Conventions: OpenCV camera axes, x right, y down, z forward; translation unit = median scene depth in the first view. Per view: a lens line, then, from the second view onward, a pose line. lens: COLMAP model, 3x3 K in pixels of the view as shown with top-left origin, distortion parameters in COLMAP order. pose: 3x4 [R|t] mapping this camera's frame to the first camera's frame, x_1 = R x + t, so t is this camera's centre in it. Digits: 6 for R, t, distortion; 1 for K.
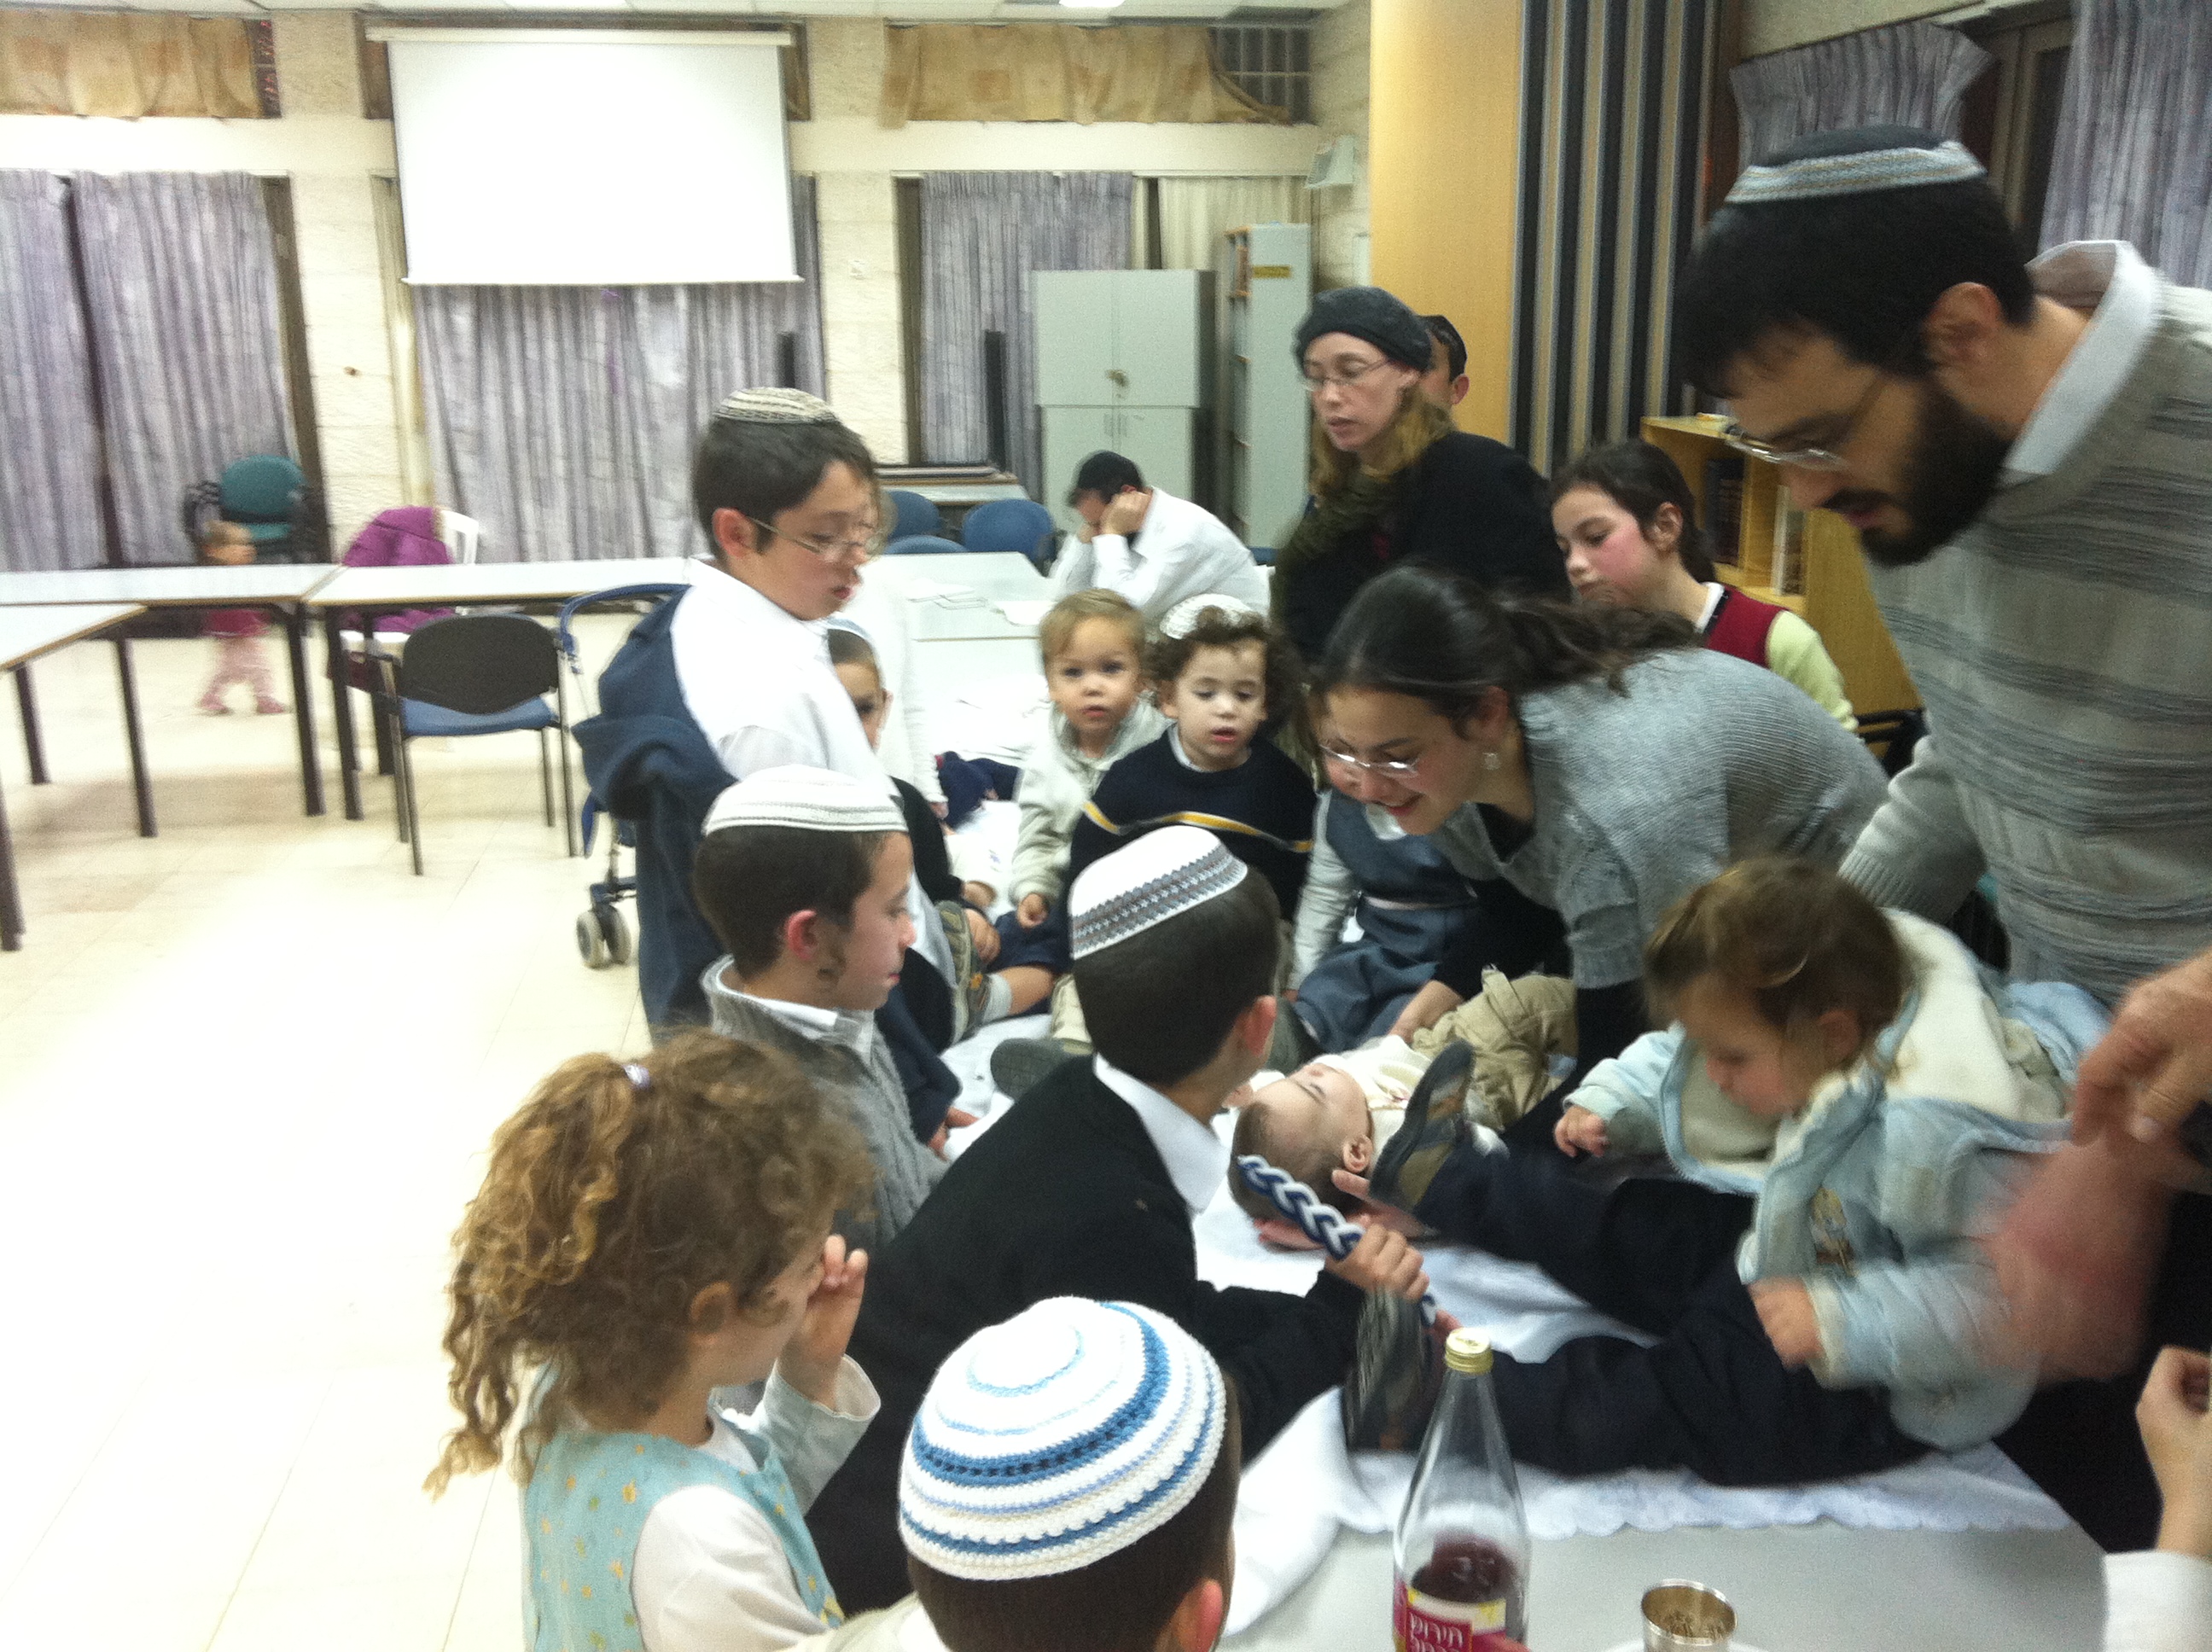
lens RADIAL K [[2045.2, 0, 1114.2], [0, 2045.2, 889.2], [0, 0, 1]] dist [0.005852, 0.000000]
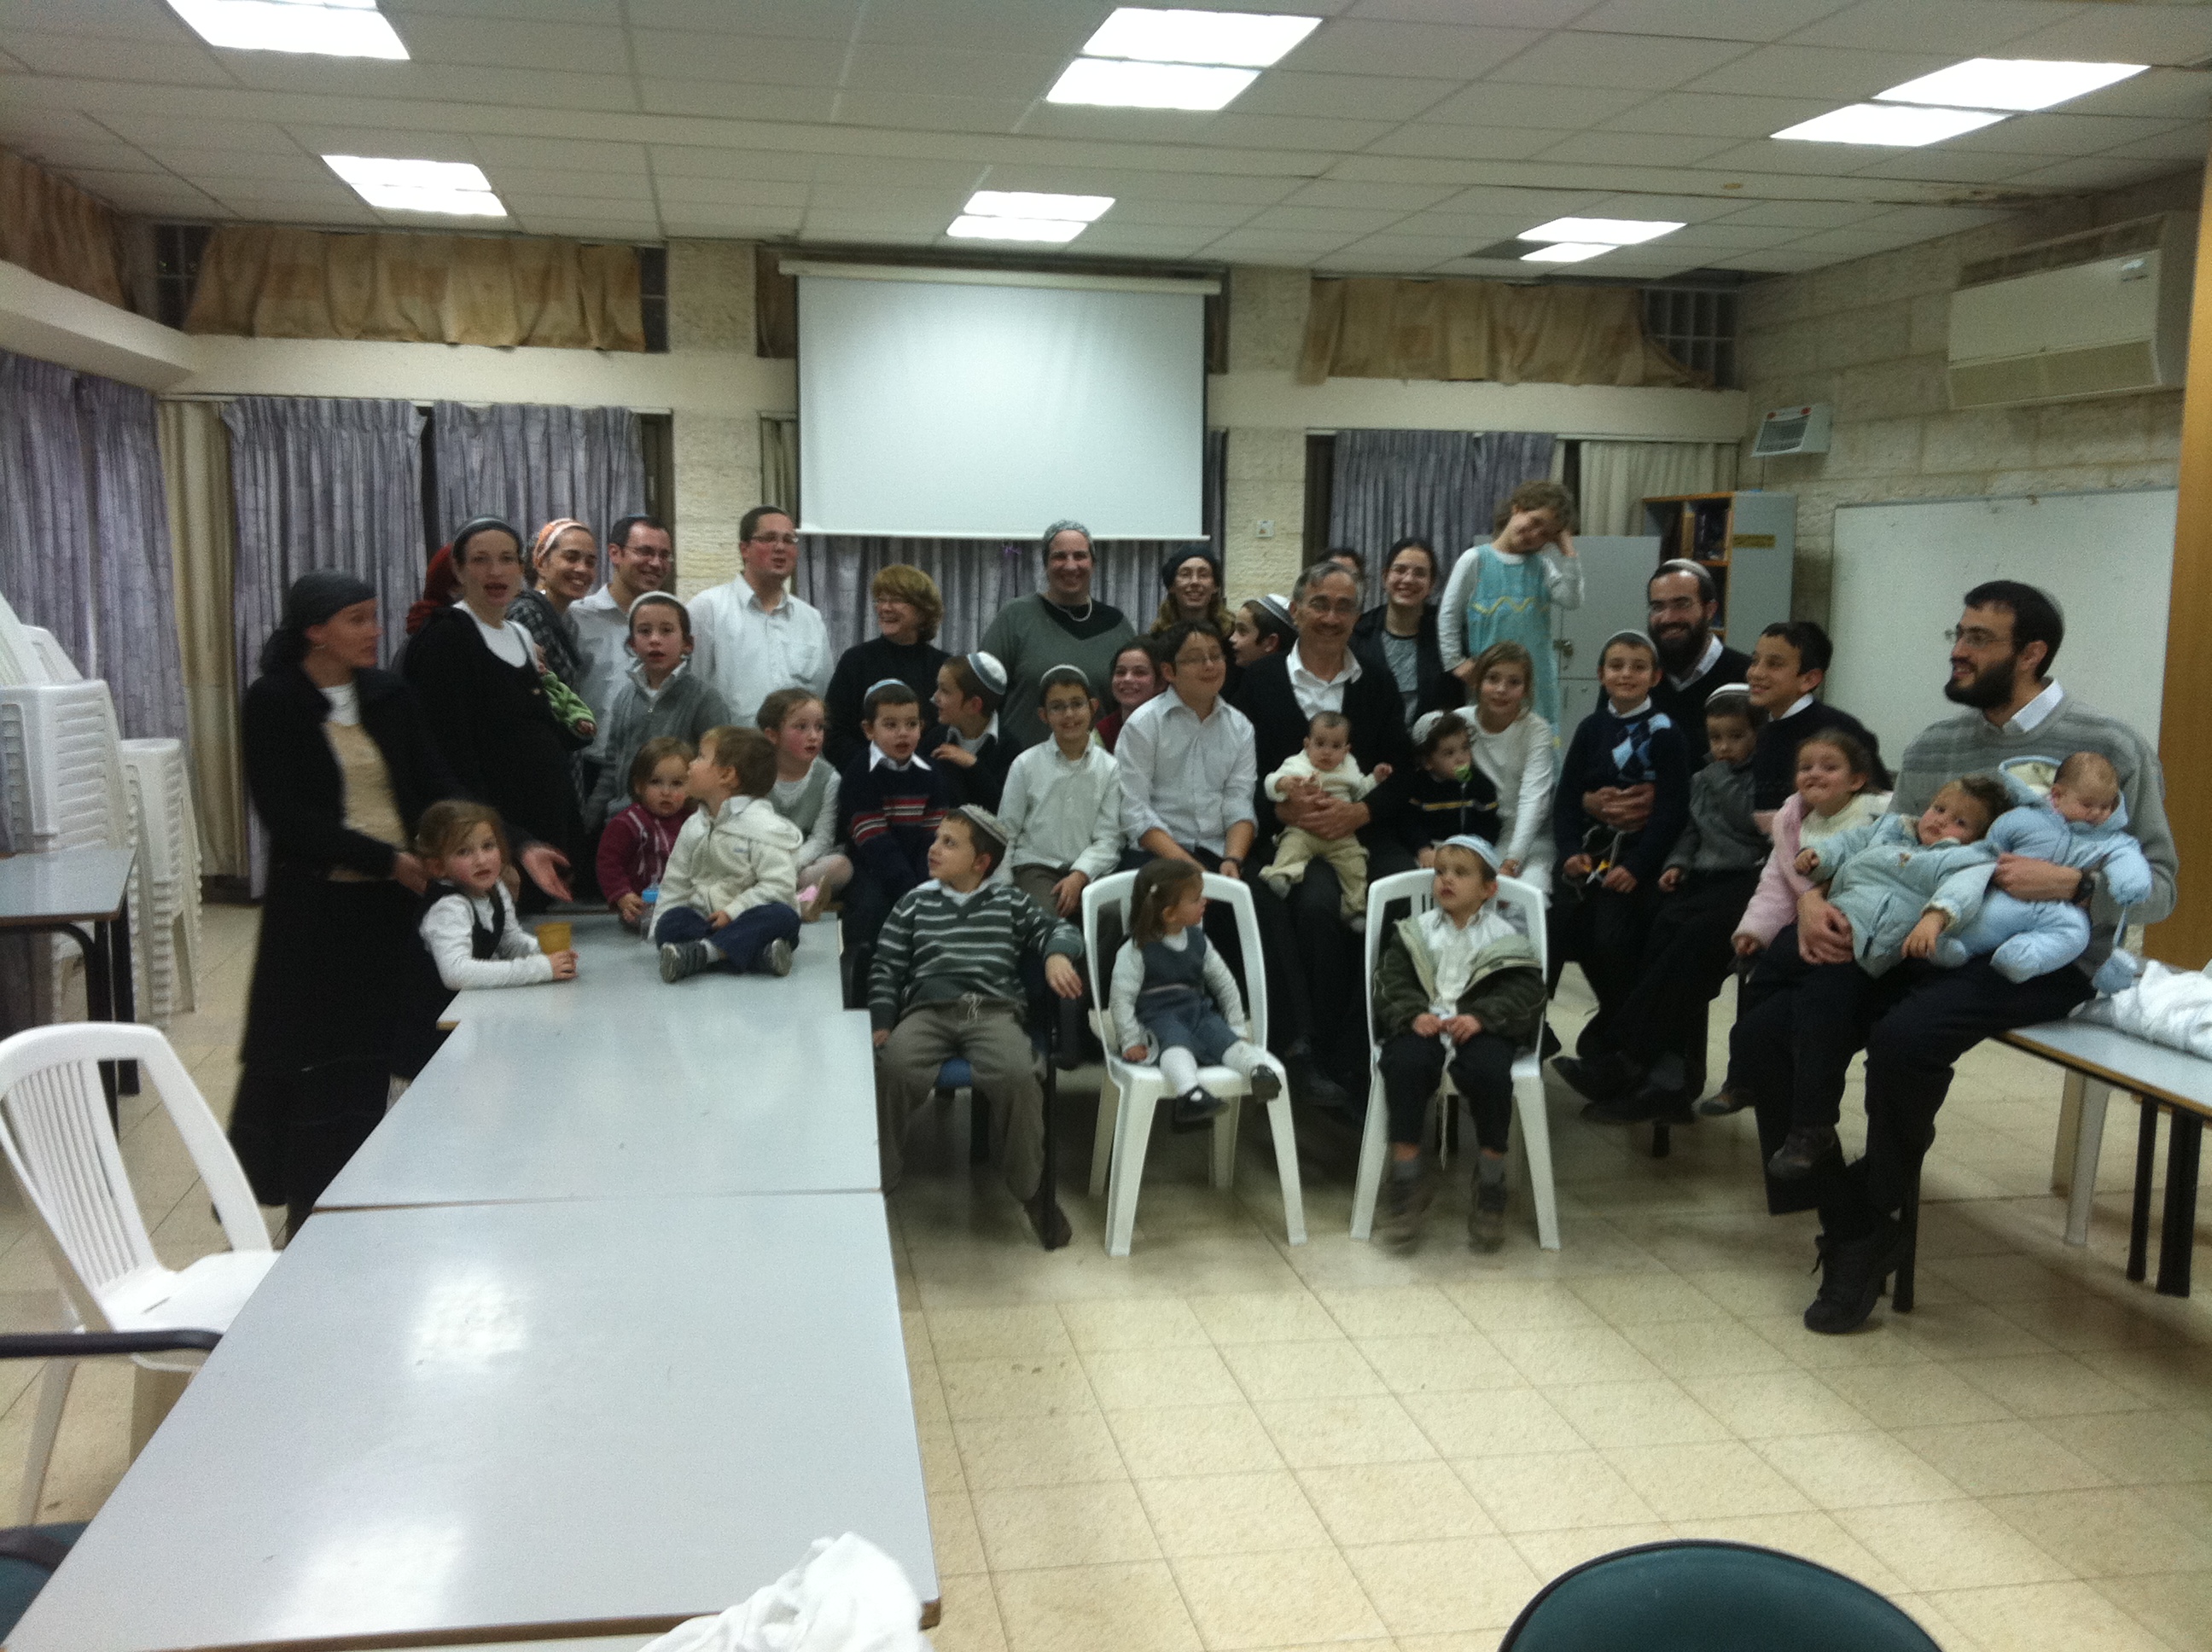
lens RADIAL K [[2045.2, 0, 1090.3], [0, 2045.2, 856.6], [0, 0, 1]] dist [0.005852, 0.000000]
pose [[0.998717, 0.016814, 0.047767, -0.249399], [-0.010181, 0.990677, -0.135849, -0.031380], [-0.049606, 0.135188, 0.989577, 0.115863]]
